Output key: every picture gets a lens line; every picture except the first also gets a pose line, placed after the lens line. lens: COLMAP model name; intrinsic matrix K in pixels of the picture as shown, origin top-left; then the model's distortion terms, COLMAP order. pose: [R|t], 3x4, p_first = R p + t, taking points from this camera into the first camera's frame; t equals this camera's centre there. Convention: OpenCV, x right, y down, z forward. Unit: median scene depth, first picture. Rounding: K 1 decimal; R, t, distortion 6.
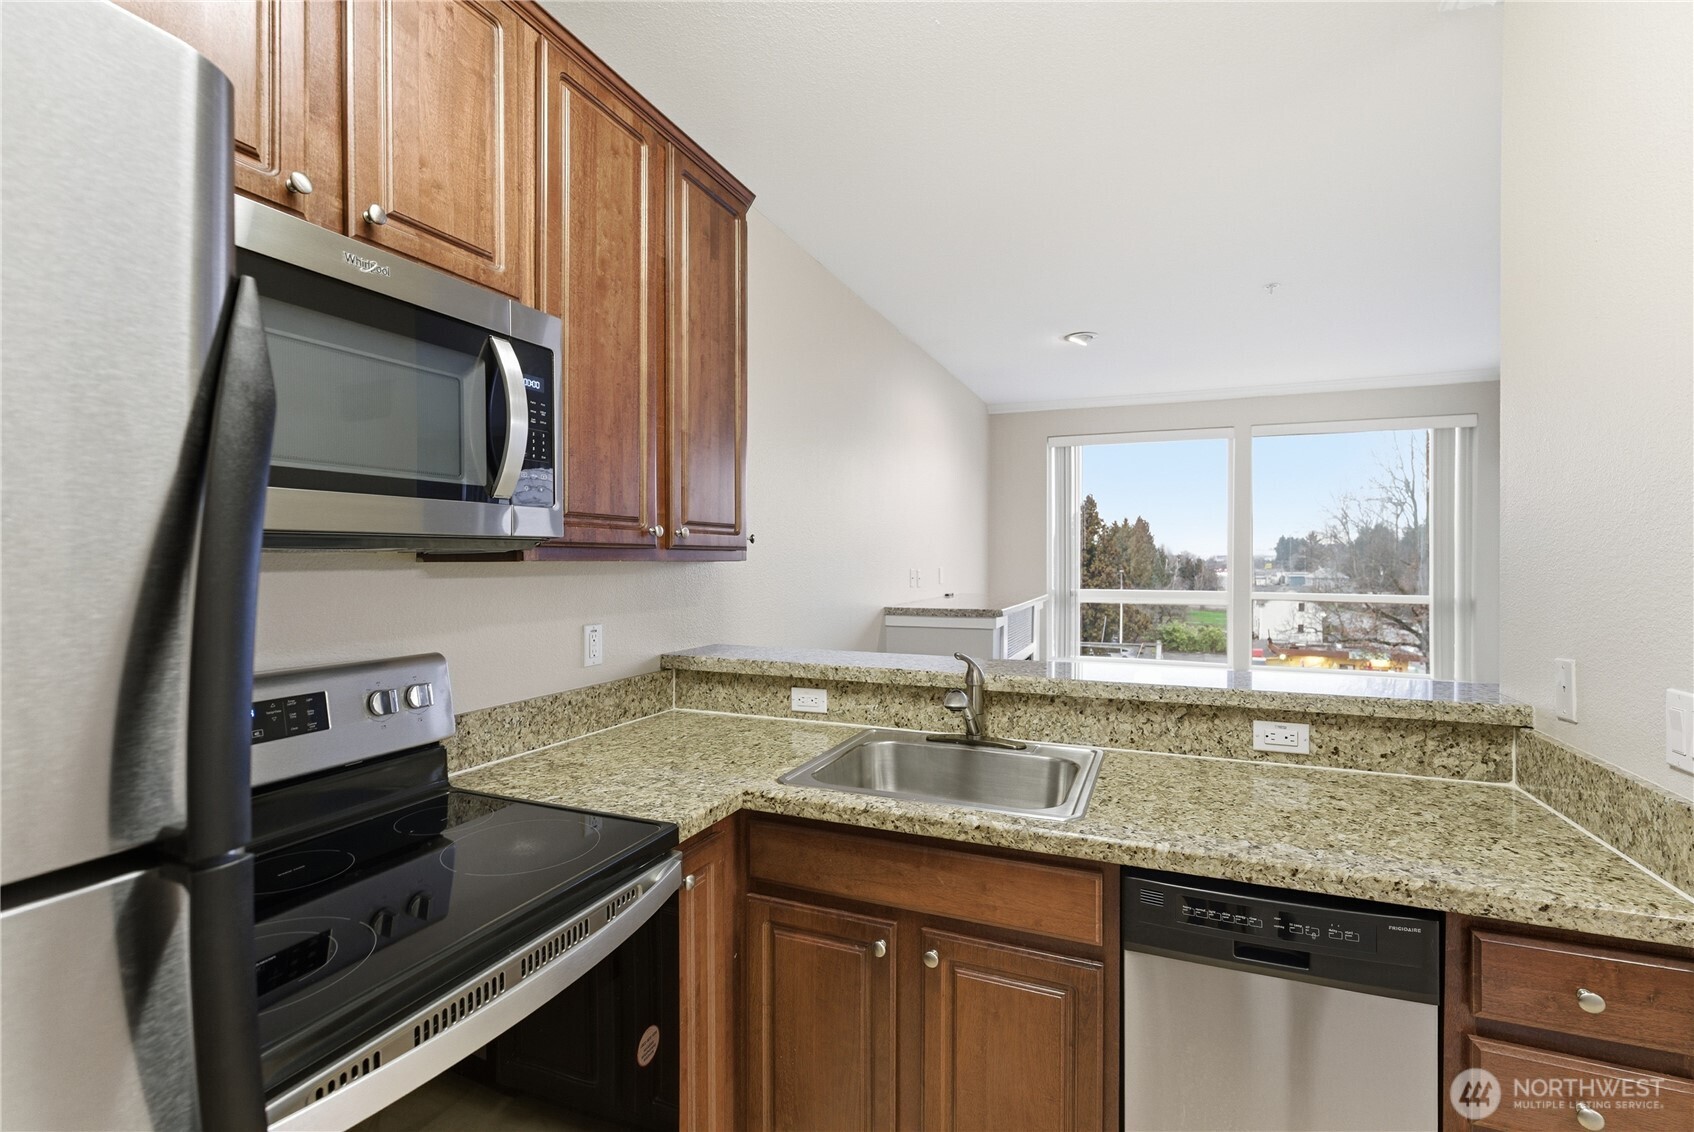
lens RADIAL K [[754.4, 0, 850.1], [0, 754.4, 562.7], [0, 0, 1]] dist [-0.011950, 0.005196]
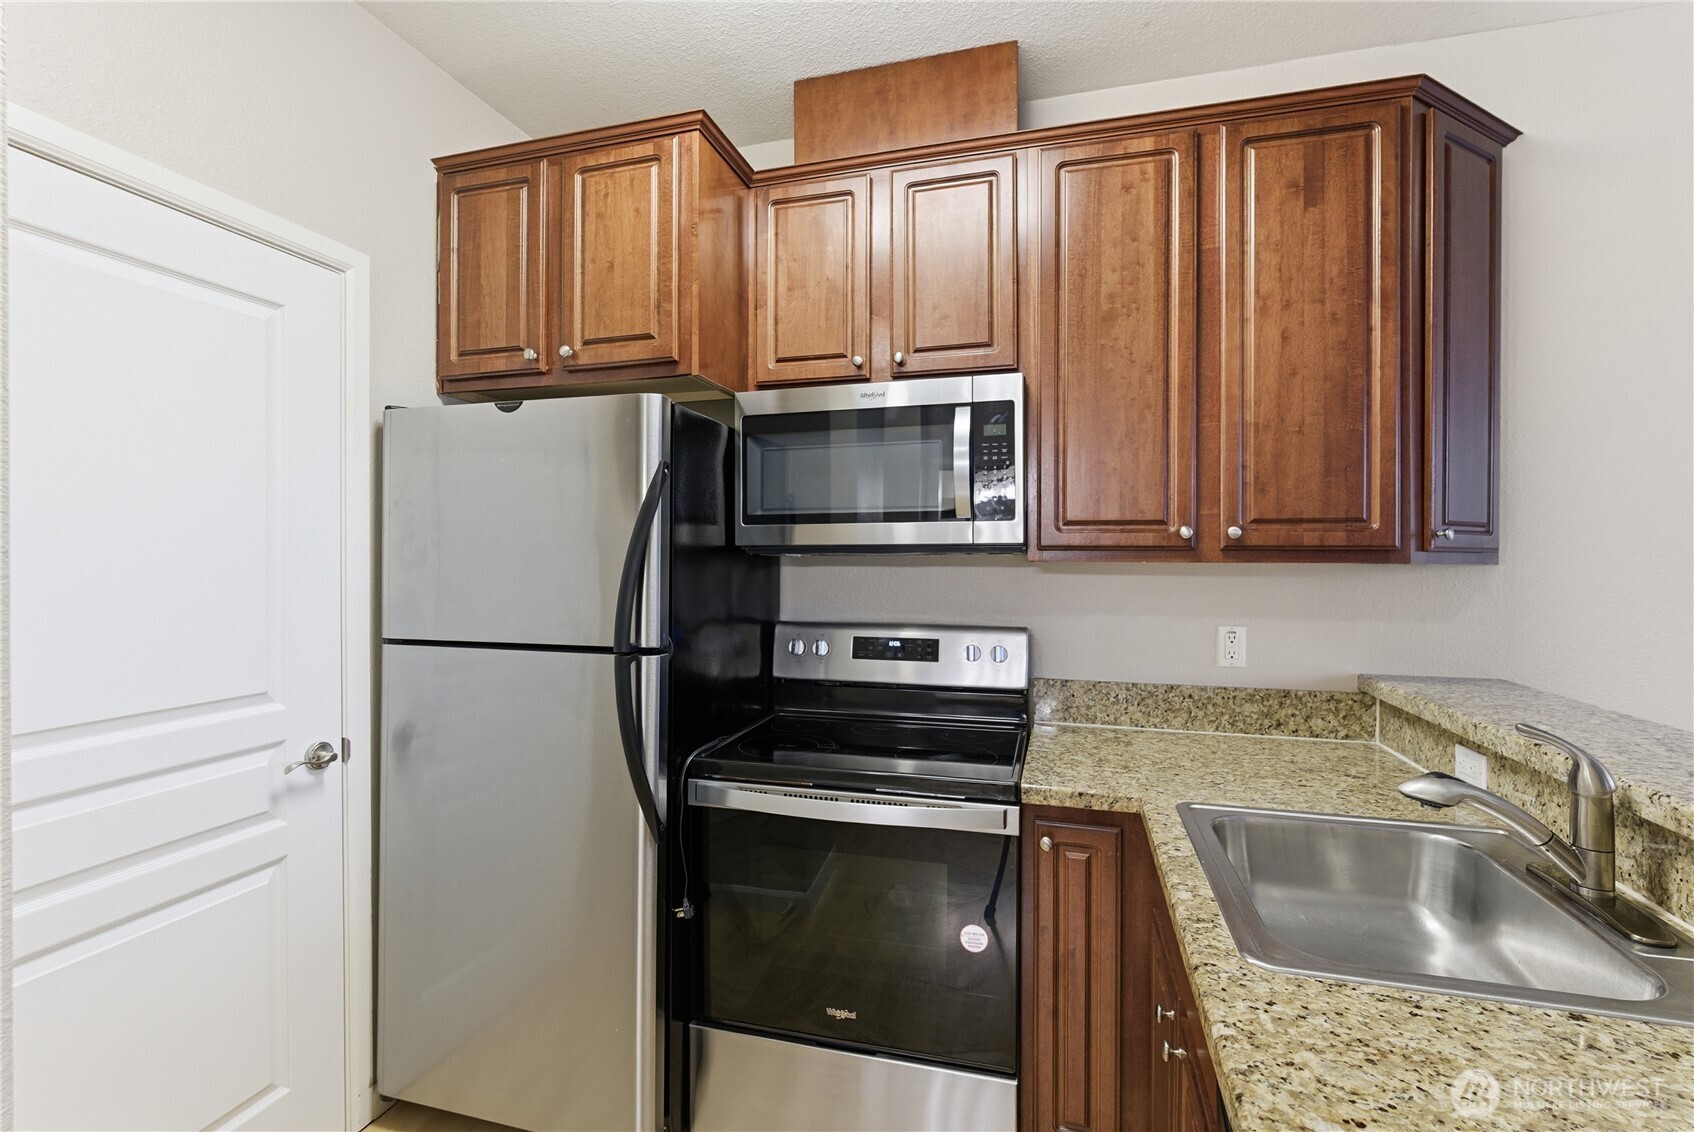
lens RADIAL K [[754.4, 0, 845.1], [0, 754.4, 562.9], [0, 0, 1]] dist [-0.011950, 0.005196]
pose [[0.123767, 0.006400, -0.992291, 0.654234], [-0.007481, 0.999957, 0.005517, -0.003432], [0.992283, 0.006741, 0.123809, 0.414155]]
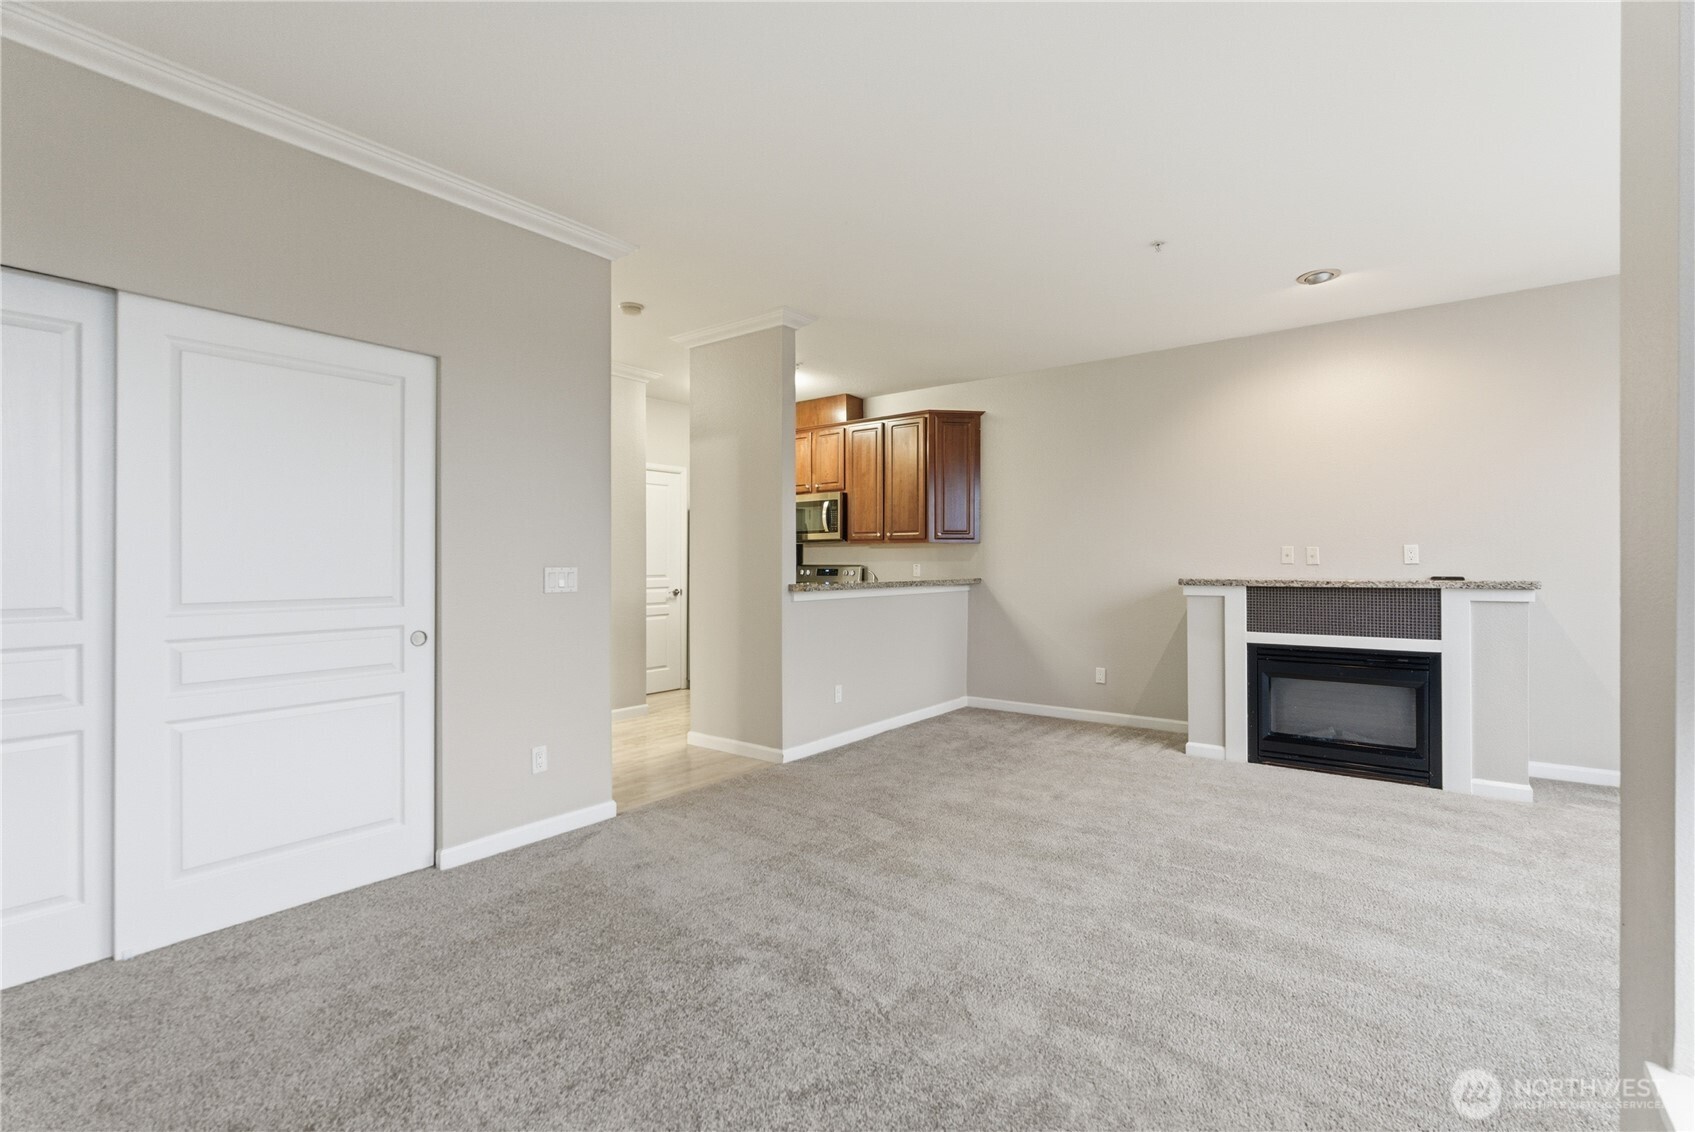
lens RADIAL K [[754.8, 0, 848.6], [0, 754.8, 561.7], [0, 0, 1]] dist [-0.011950, 0.005196]
pose [[-0.250024, 0.001133, -0.968239, 3.166675], [-0.005469, 0.999982, 0.002583, 0.076563], [0.968224, 0.005941, -0.250013, 1.704291]]
